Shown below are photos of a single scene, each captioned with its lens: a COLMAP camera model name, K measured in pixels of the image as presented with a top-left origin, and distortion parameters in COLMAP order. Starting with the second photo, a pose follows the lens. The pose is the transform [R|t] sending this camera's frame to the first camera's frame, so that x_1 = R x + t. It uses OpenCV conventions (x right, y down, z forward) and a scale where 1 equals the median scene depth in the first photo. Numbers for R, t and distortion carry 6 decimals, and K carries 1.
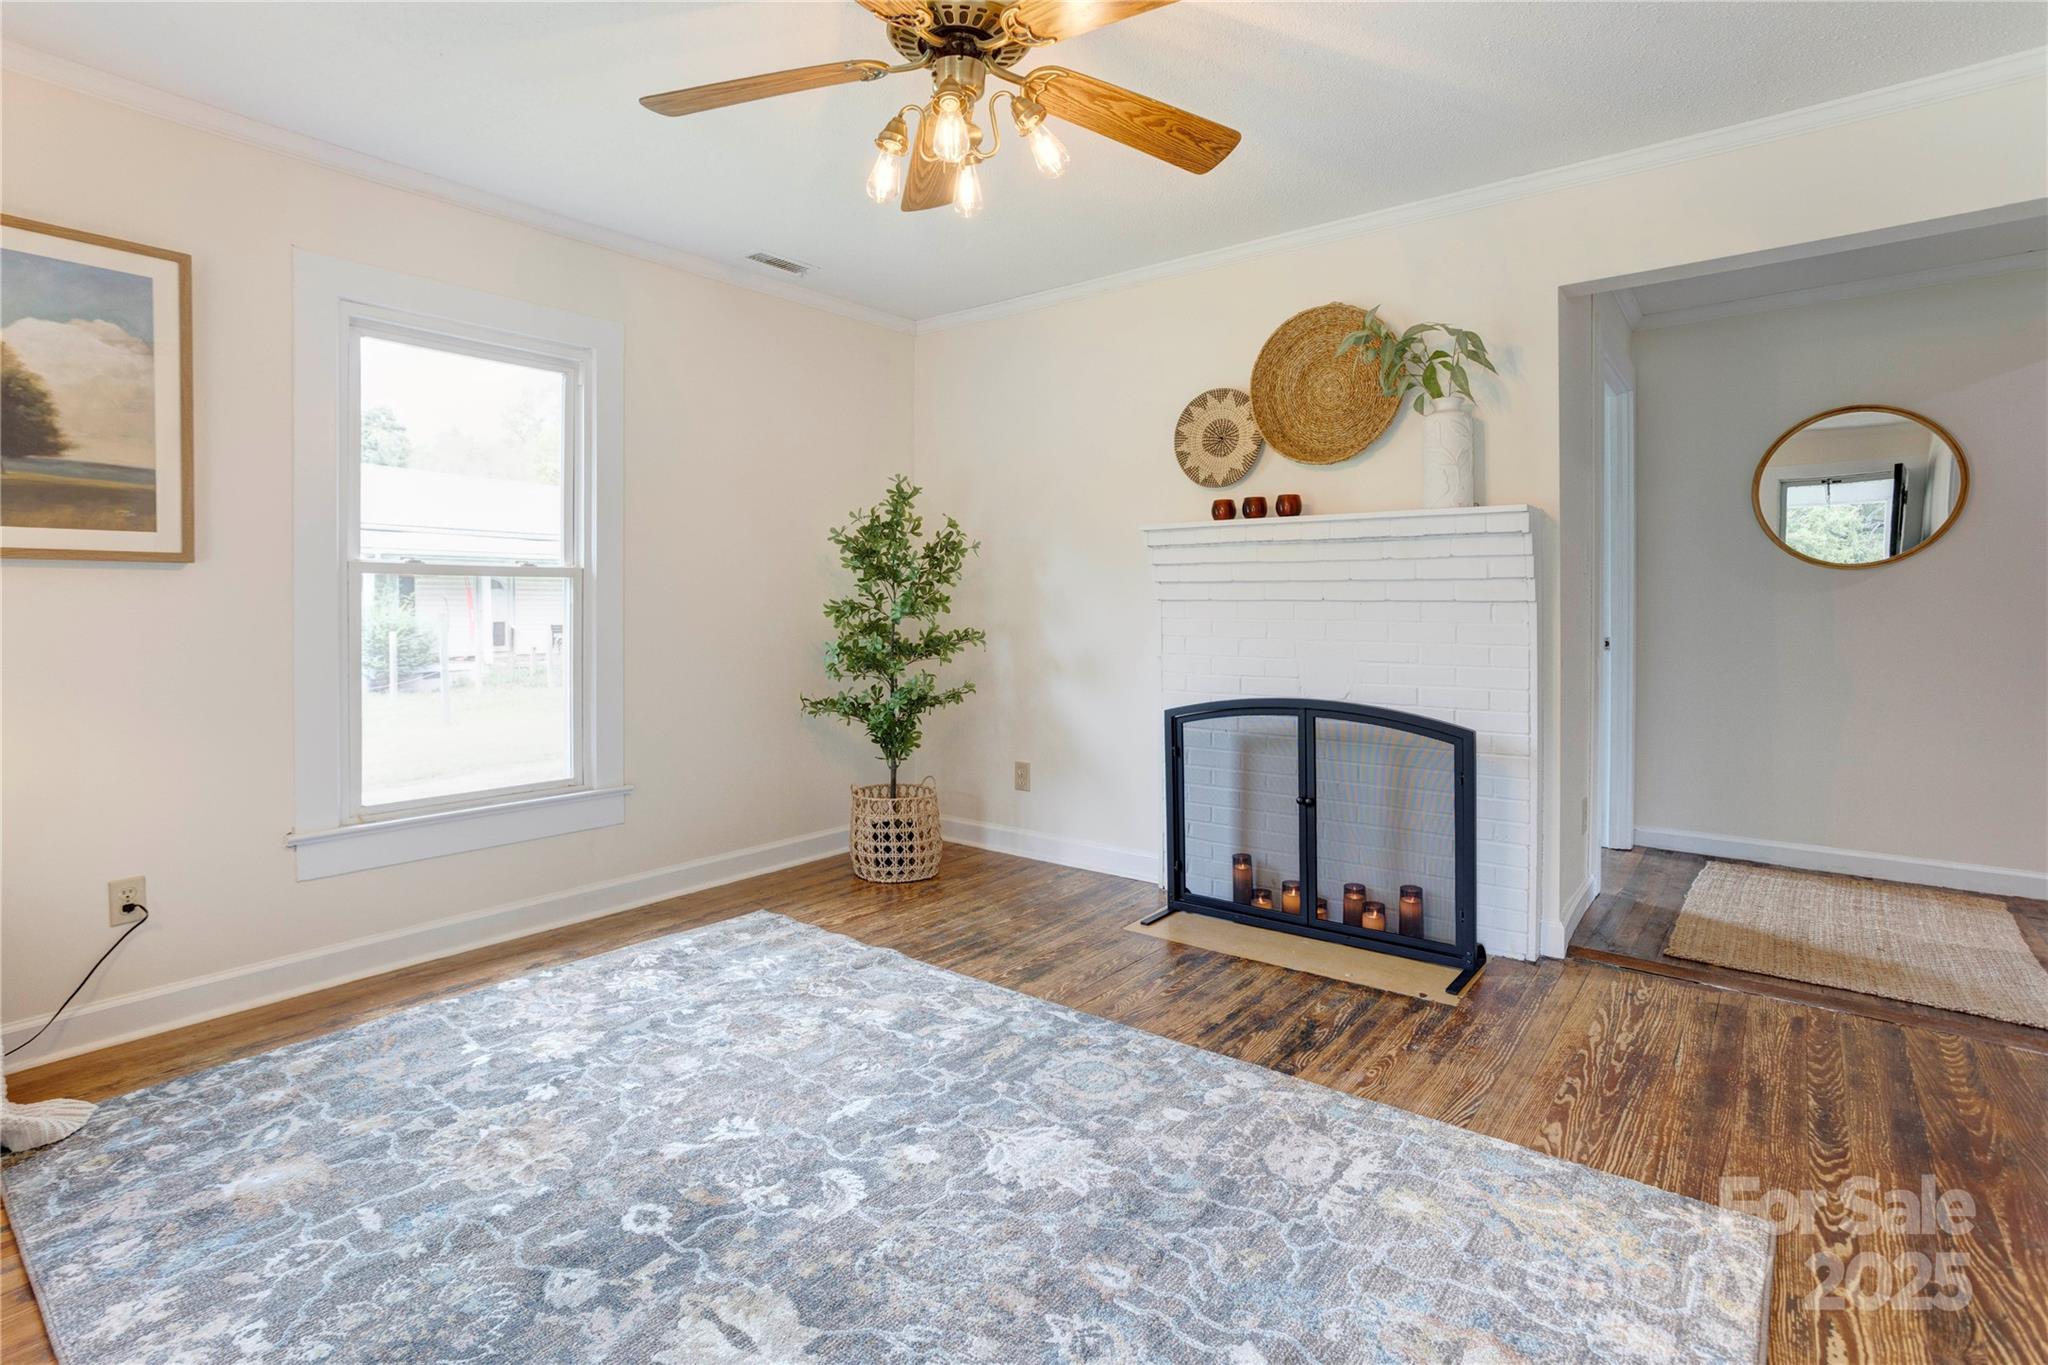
lens RADIAL K [[998.9, 0, 1008.4], [0, 998.9, 609.4], [0, 0, 1]] dist [-0.030735, 0.013187]
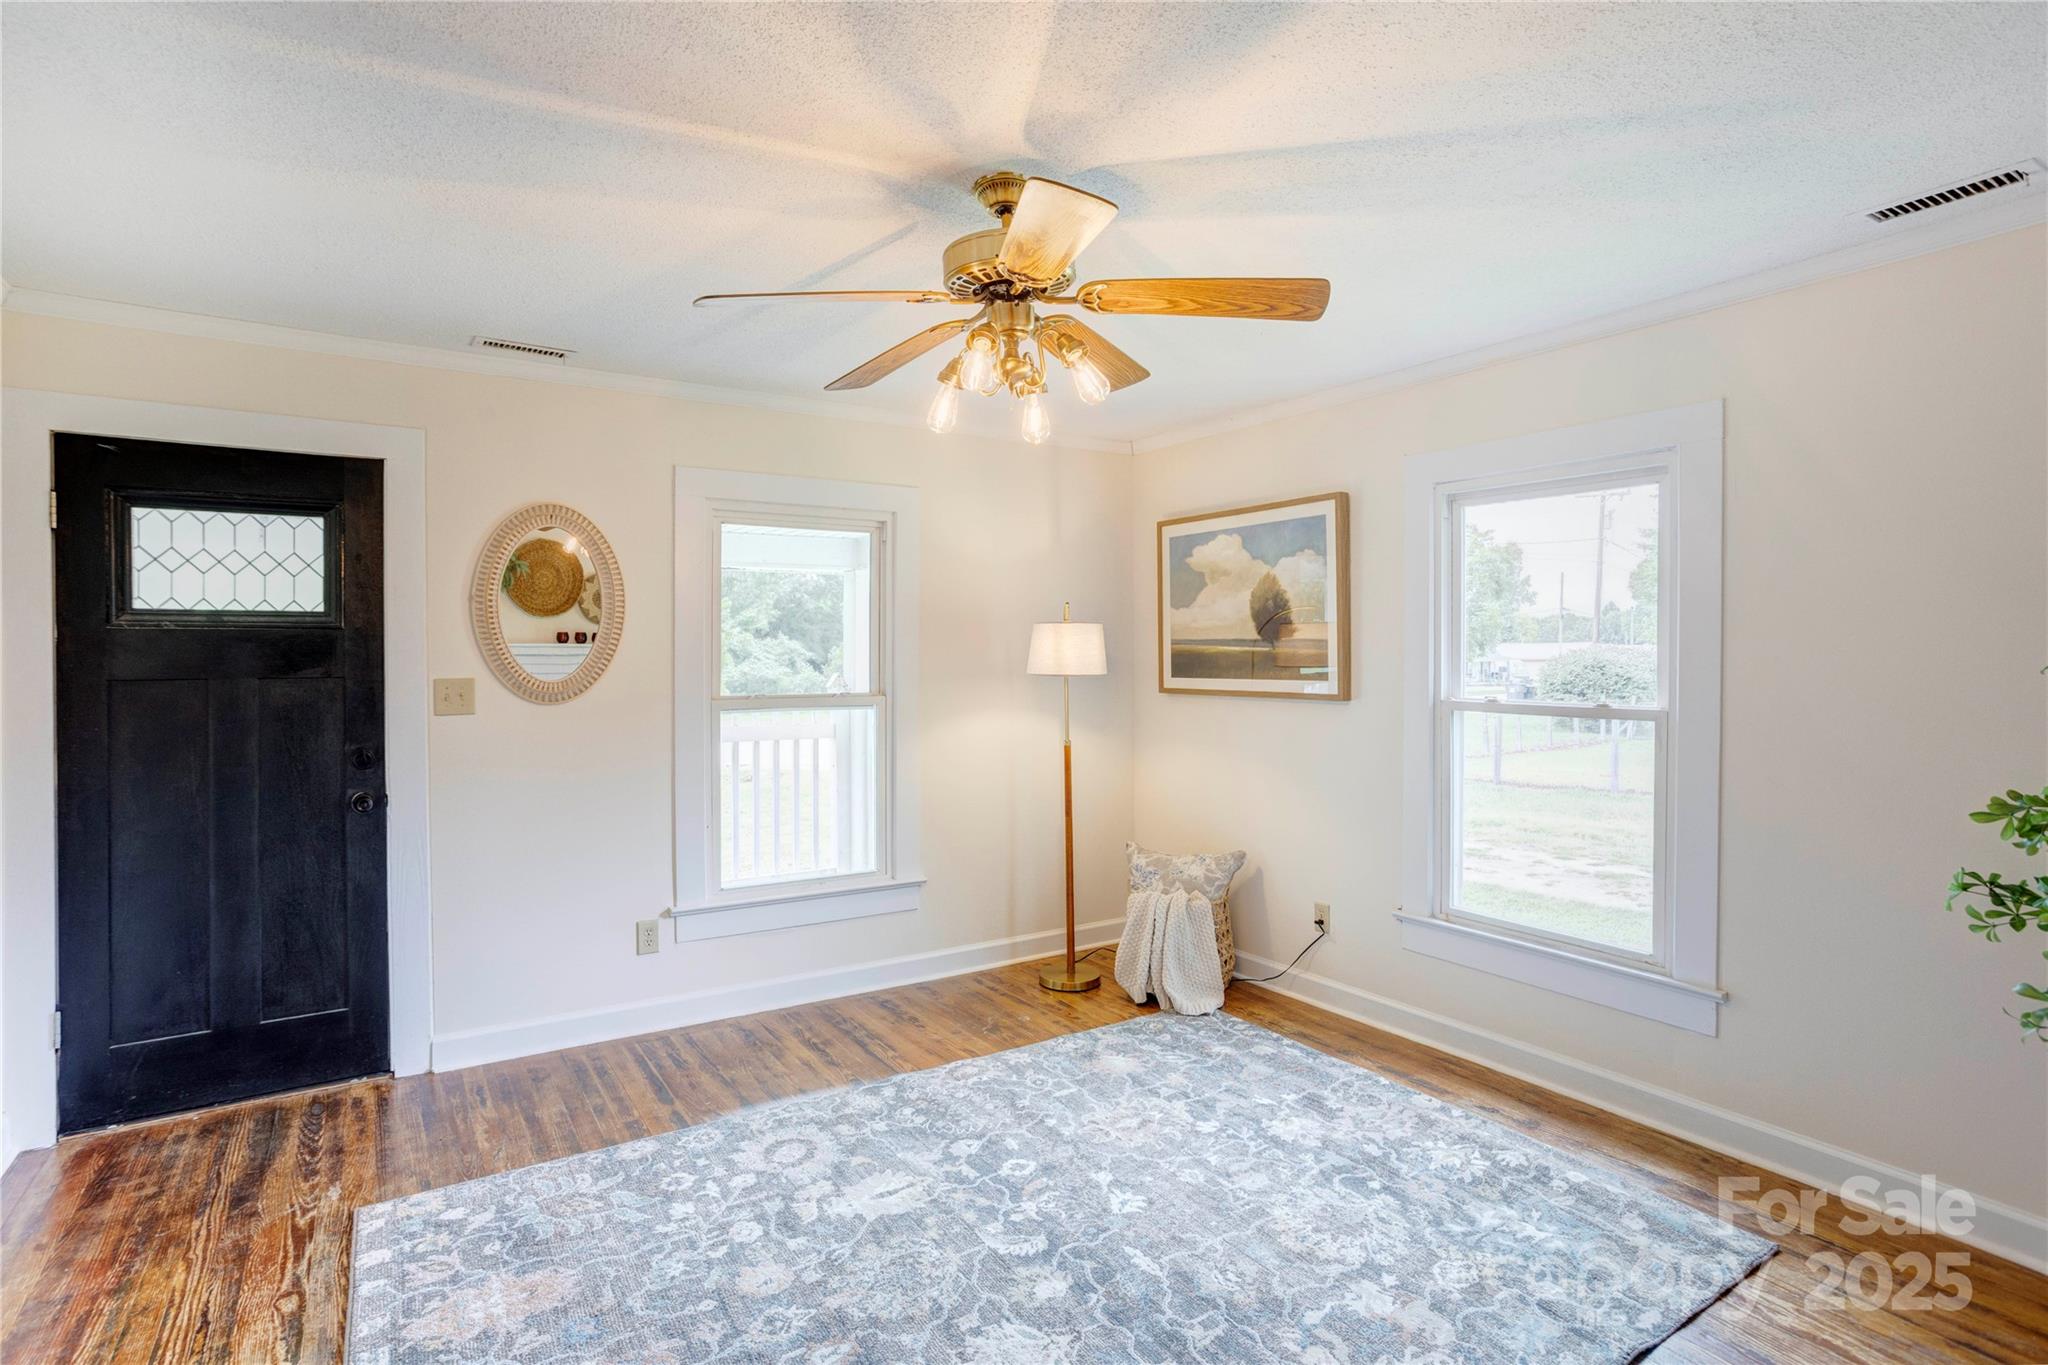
lens RADIAL K [[998.9, 0, 981.3], [0, 998.9, 654.4], [0, 0, 1]] dist [-0.030735, 0.013187]
pose [[-0.331994, 0.006884, -0.943256, 0.715865], [-0.003311, 0.999959, 0.008463, -0.123212], [0.943276, 0.005933, -0.331957, 0.949517]]
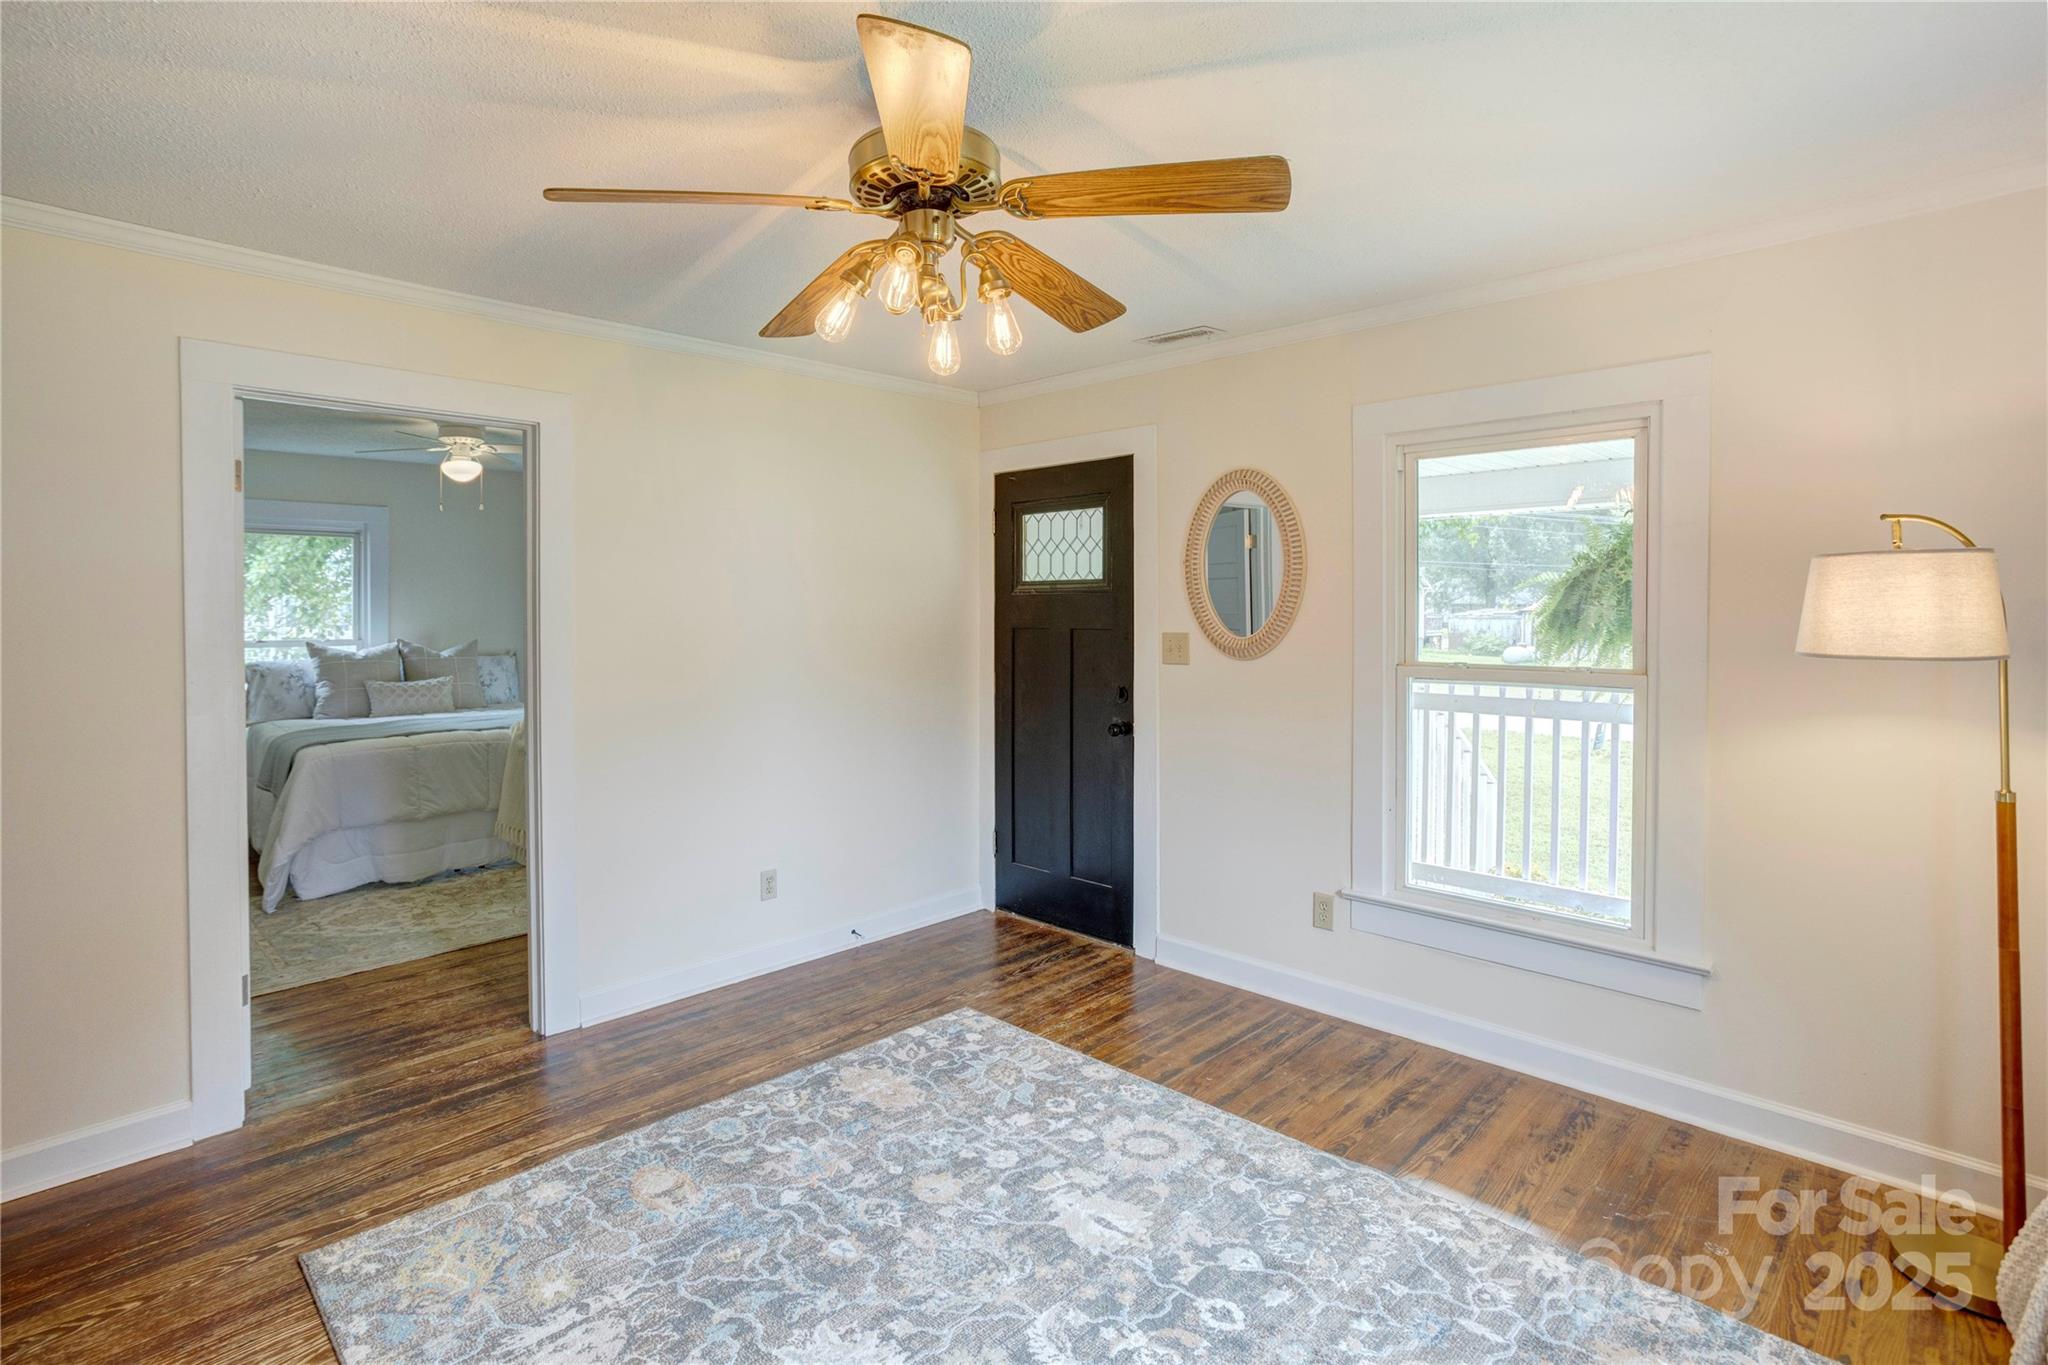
lens RADIAL K [[998.9, 0, 1029.6], [0, 998.9, 637.8], [0, 0, 1]] dist [-0.030735, 0.013187]
pose [[-0.995723, 0.004834, 0.092266, -0.168421], [0.007845, 0.999448, 0.032295, -0.121548], [-0.092059, 0.032881, -0.995211, 1.379791]]
